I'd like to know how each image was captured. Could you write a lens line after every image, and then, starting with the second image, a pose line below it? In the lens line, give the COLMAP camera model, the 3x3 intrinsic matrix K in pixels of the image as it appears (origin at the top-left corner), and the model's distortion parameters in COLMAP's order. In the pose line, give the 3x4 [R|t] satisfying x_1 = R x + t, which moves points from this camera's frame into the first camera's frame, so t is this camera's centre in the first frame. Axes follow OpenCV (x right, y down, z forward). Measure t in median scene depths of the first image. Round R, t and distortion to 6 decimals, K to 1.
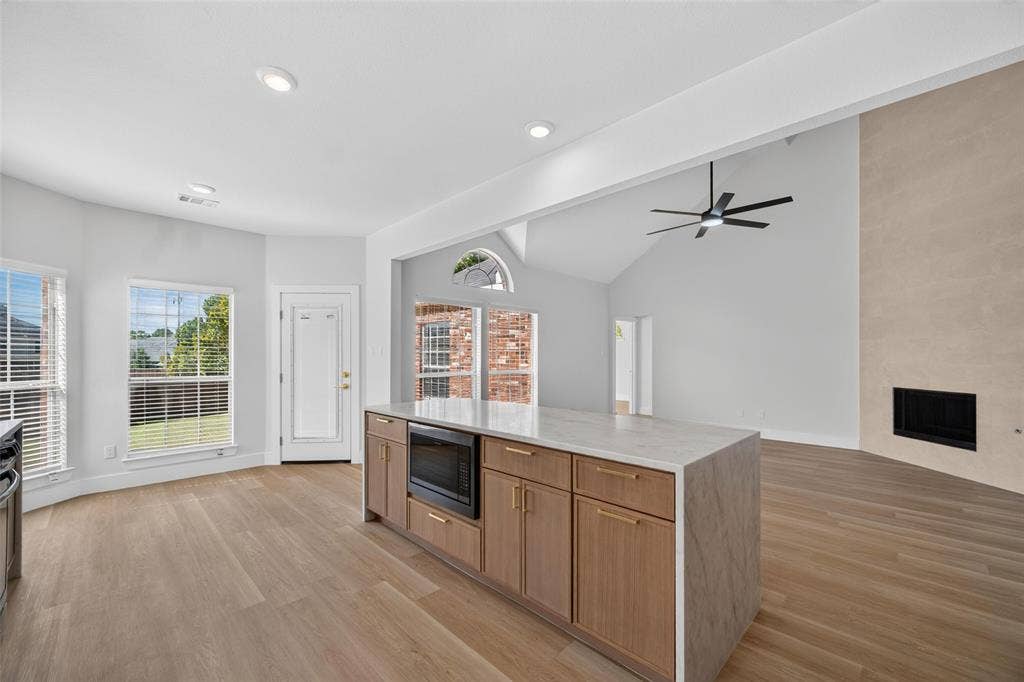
lens RADIAL K [[409.9, 0, 512.2], [0, 409.9, 357.0], [0, 0, 1]] dist [0.000650, 0.000131]
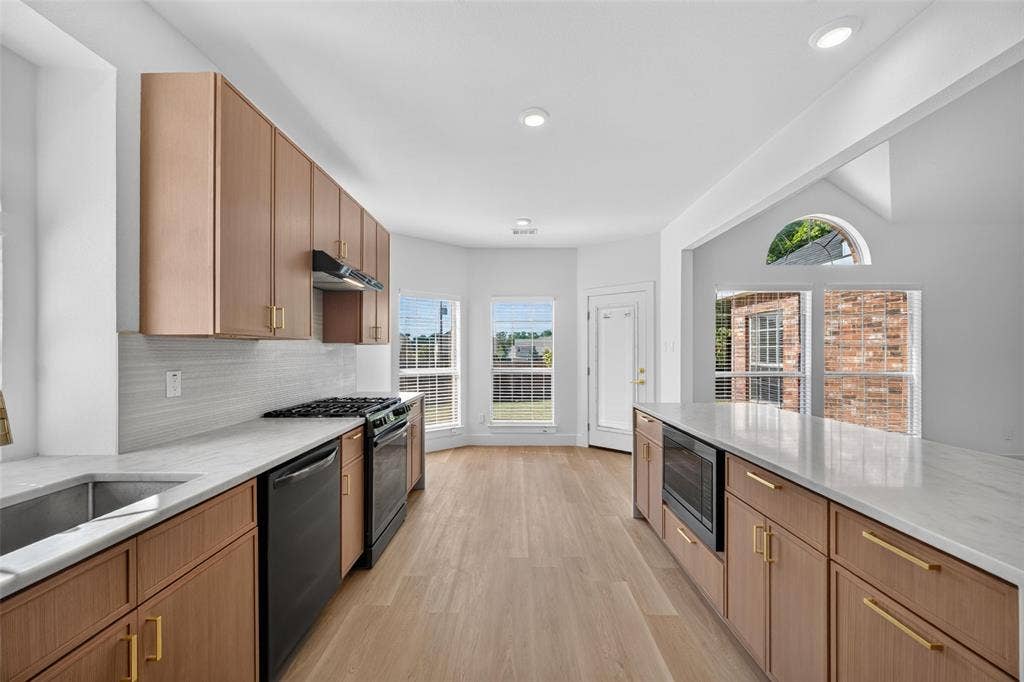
lens RADIAL K [[407.5, 0, 512.1], [0, 407.5, 353.9], [0, 0, 1]] dist [-0.000952, -0.000208]
pose [[0.705584, 0.004552, -0.708612, 0.104367], [-0.001803, 0.999988, 0.004629, -0.003210], [0.708624, -0.001988, 0.705583, 0.065250]]
